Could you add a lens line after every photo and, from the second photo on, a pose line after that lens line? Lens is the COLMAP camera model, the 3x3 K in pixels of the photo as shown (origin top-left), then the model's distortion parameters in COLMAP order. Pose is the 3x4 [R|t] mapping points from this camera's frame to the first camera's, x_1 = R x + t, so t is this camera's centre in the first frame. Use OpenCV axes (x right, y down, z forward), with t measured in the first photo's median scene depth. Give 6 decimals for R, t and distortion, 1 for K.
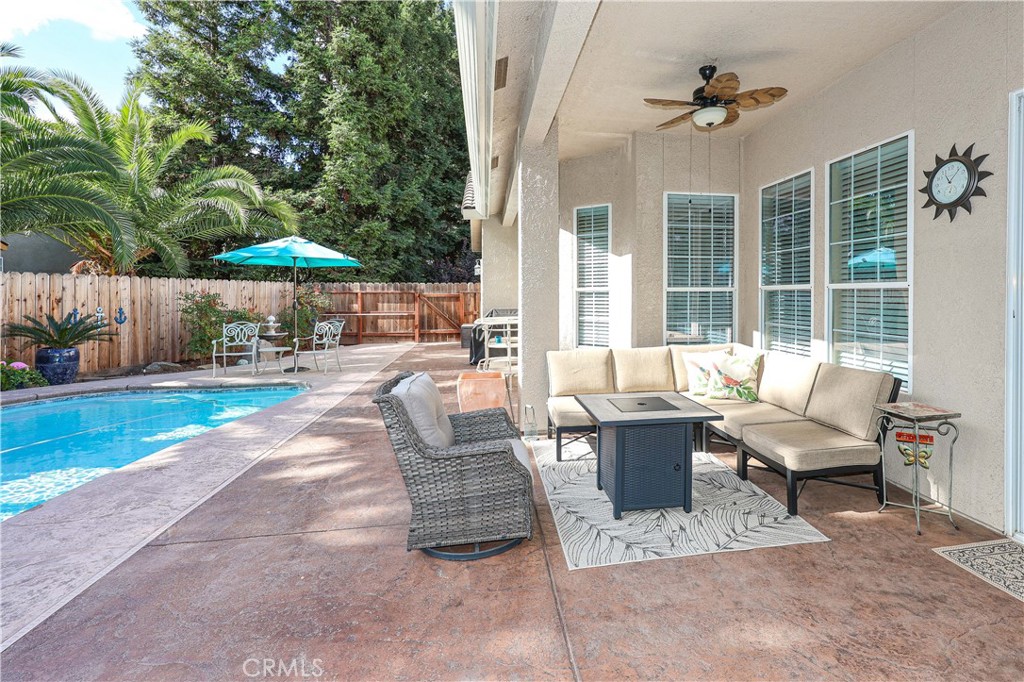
lens RADIAL K [[489.6, 0, 576.8], [0, 489.6, 298.3], [0, 0, 1]] dist [-0.005191, -0.000282]
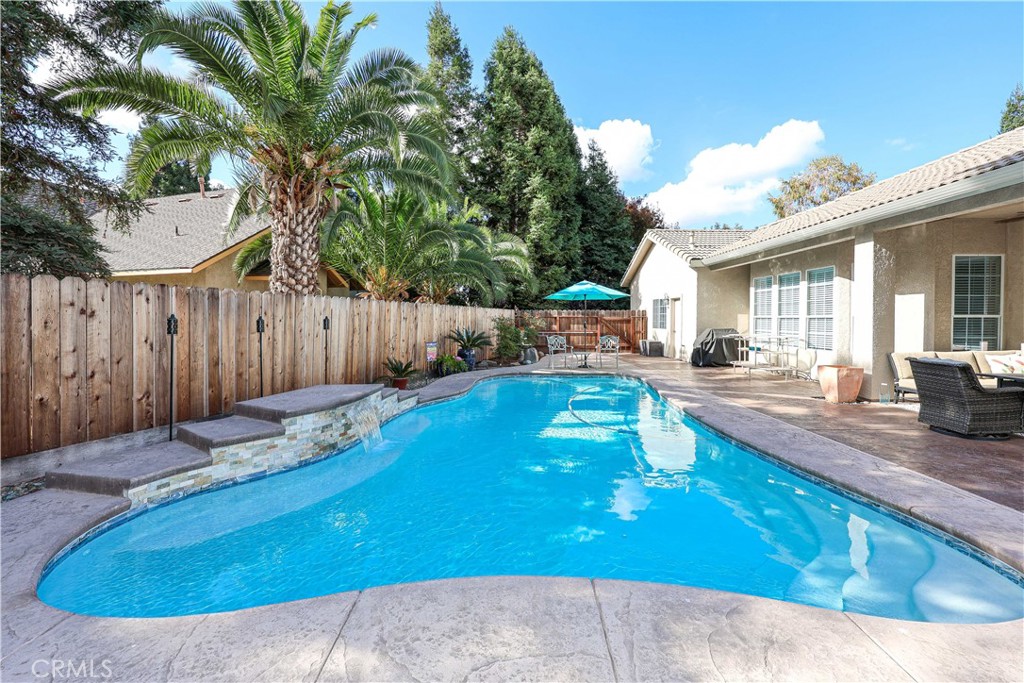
lens RADIAL K [[415.0, 0, 508.7], [0, 415.0, 327.8], [0, 0, 1]] dist [-0.002304, 0.000413]
pose [[0.981945, 0.006773, -0.189044, -0.625492], [-0.003988, 0.999878, 0.015111, 0.003688], [0.189123, -0.014084, 0.981852, -0.383606]]
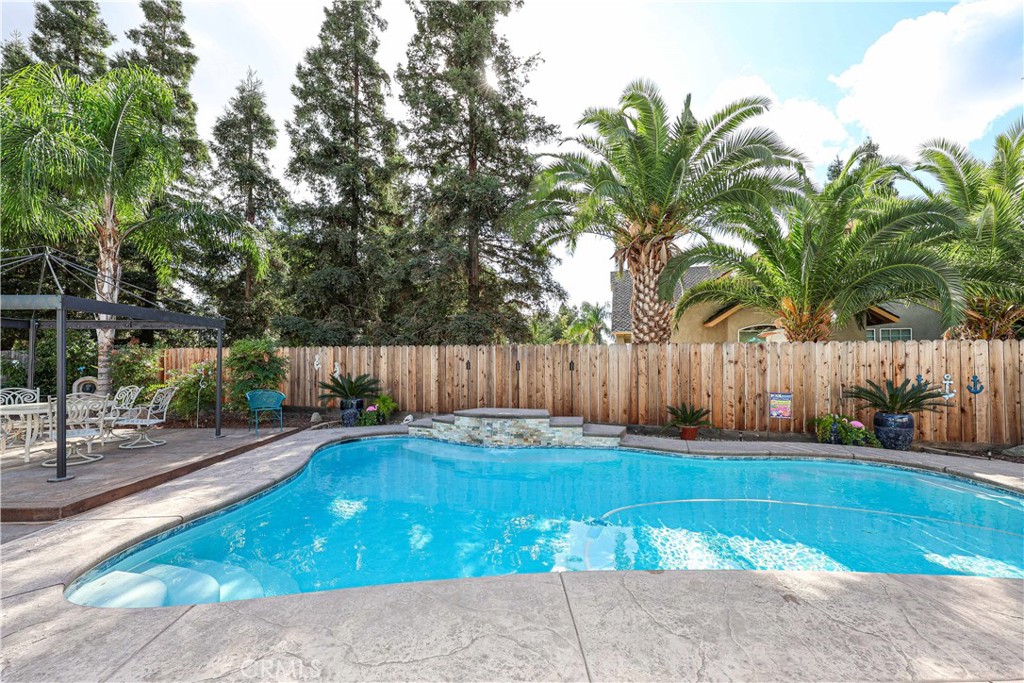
lens RADIAL K [[415.0, 0, 510.9], [0, 415.0, 352.4], [0, 0, 1]] dist [-0.002304, 0.000413]
pose [[-0.150311, -0.016442, -0.988502, -0.073411], [-0.005040, 0.999861, -0.015865, -0.007364], [0.988626, 0.002597, -0.150373, 0.318216]]
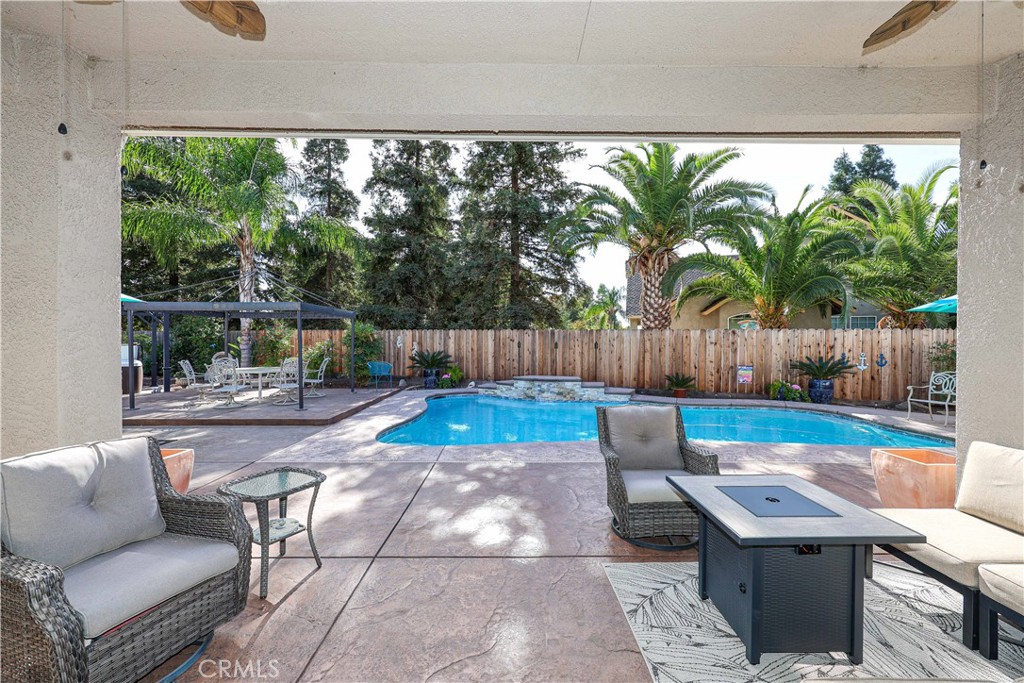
lens RADIAL K [[415.0, 0, 514.4], [0, 415.0, 346.5], [0, 0, 1]] dist [-0.002304, 0.000413]
pose [[-0.174745, 0.016592, -0.984474, 0.328389], [-0.010290, 0.999773, 0.018676, -0.011243], [0.984560, 0.013394, -0.174534, 0.285469]]
